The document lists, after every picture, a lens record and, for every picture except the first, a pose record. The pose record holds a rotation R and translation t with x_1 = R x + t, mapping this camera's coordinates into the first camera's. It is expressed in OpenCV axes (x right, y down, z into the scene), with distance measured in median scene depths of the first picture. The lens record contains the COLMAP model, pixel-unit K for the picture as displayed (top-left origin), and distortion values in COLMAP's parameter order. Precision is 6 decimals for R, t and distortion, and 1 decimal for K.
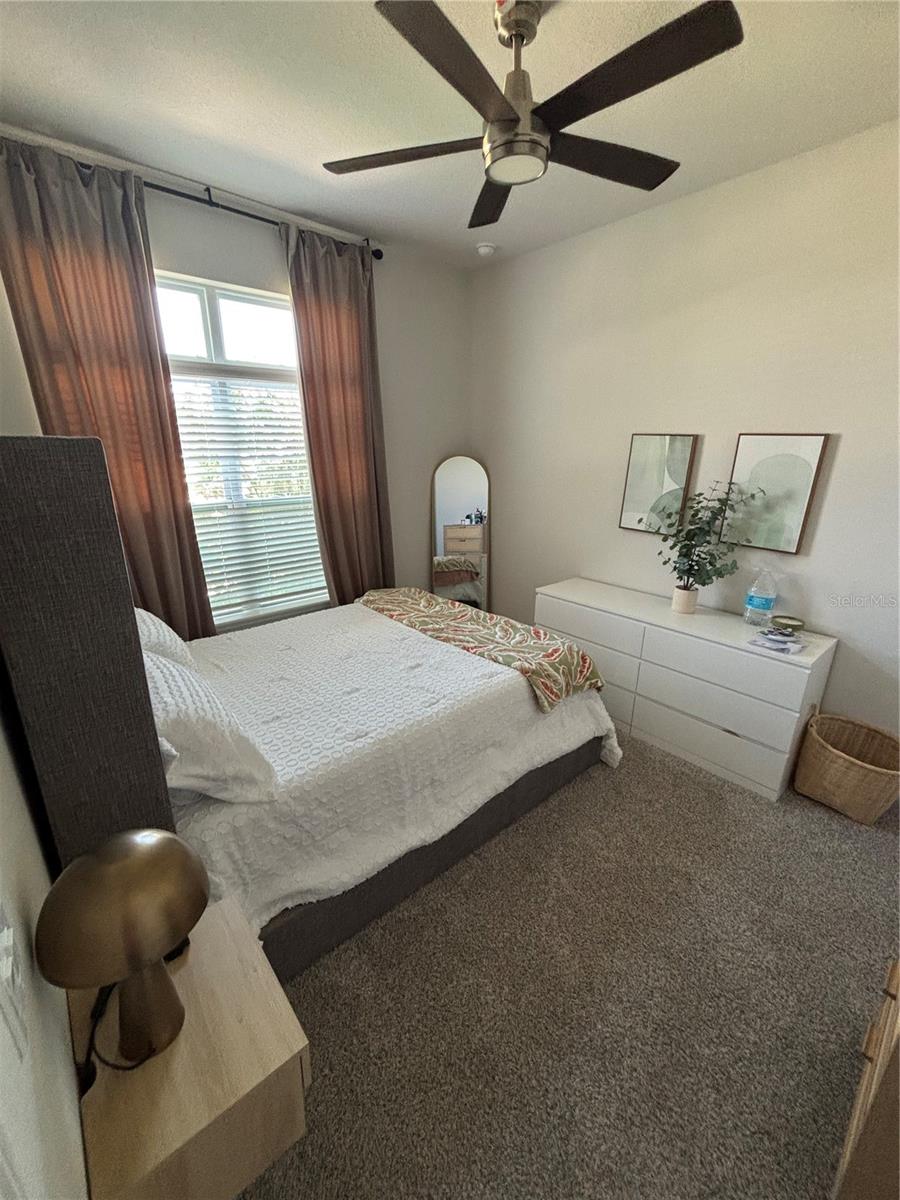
lens RADIAL K [[484.5, 0, 450.0], [0, 484.5, 600.0], [0, 0, 1]] dist [-0.000039, 0.000642]
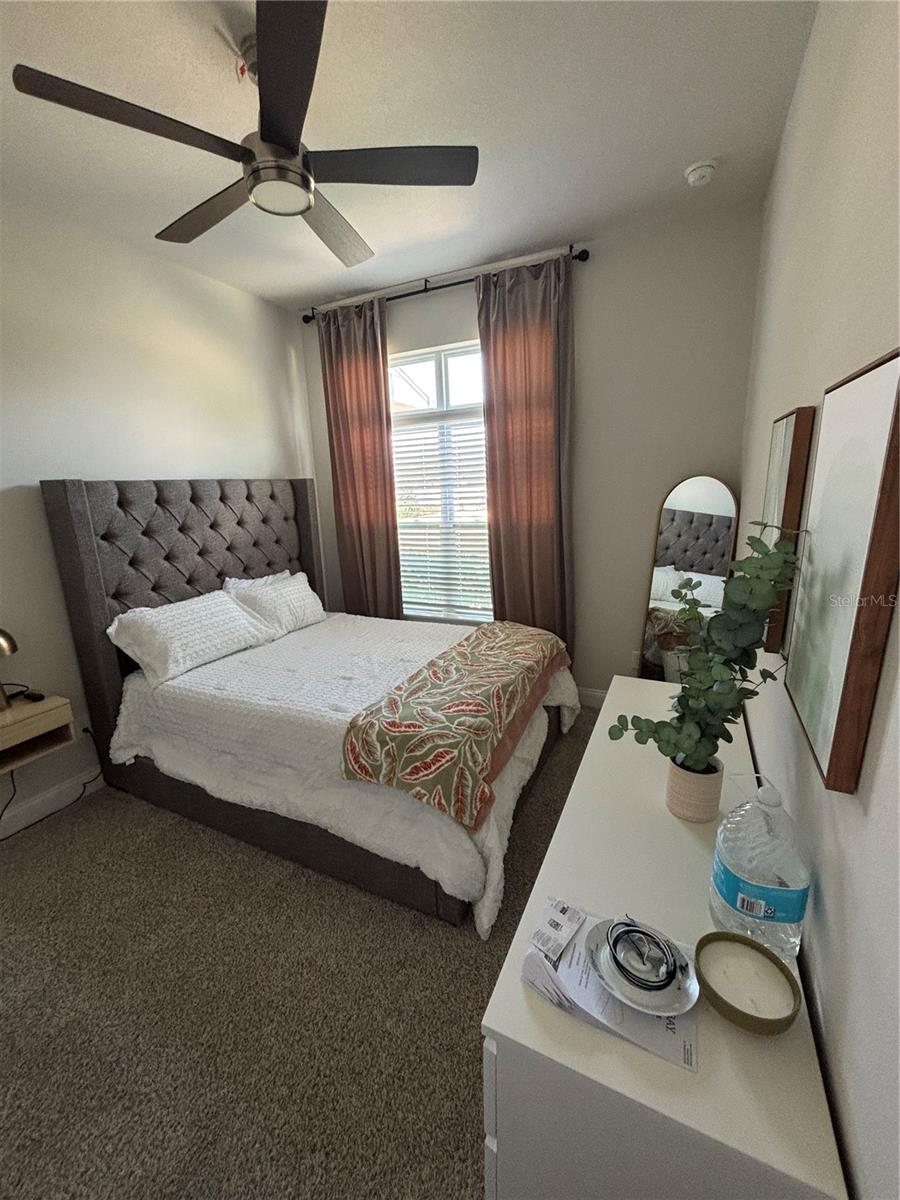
lens RADIAL K [[484.5, 0, 450.0], [0, 484.5, 600.0], [0, 0, 1]] dist [-0.000039, 0.000642]
pose [[0.397837, 0.192379, -0.897060, 0.737632], [-0.242476, 0.965049, 0.099424, -0.147969], [0.884834, 0.177961, 0.430580, 0.566868]]
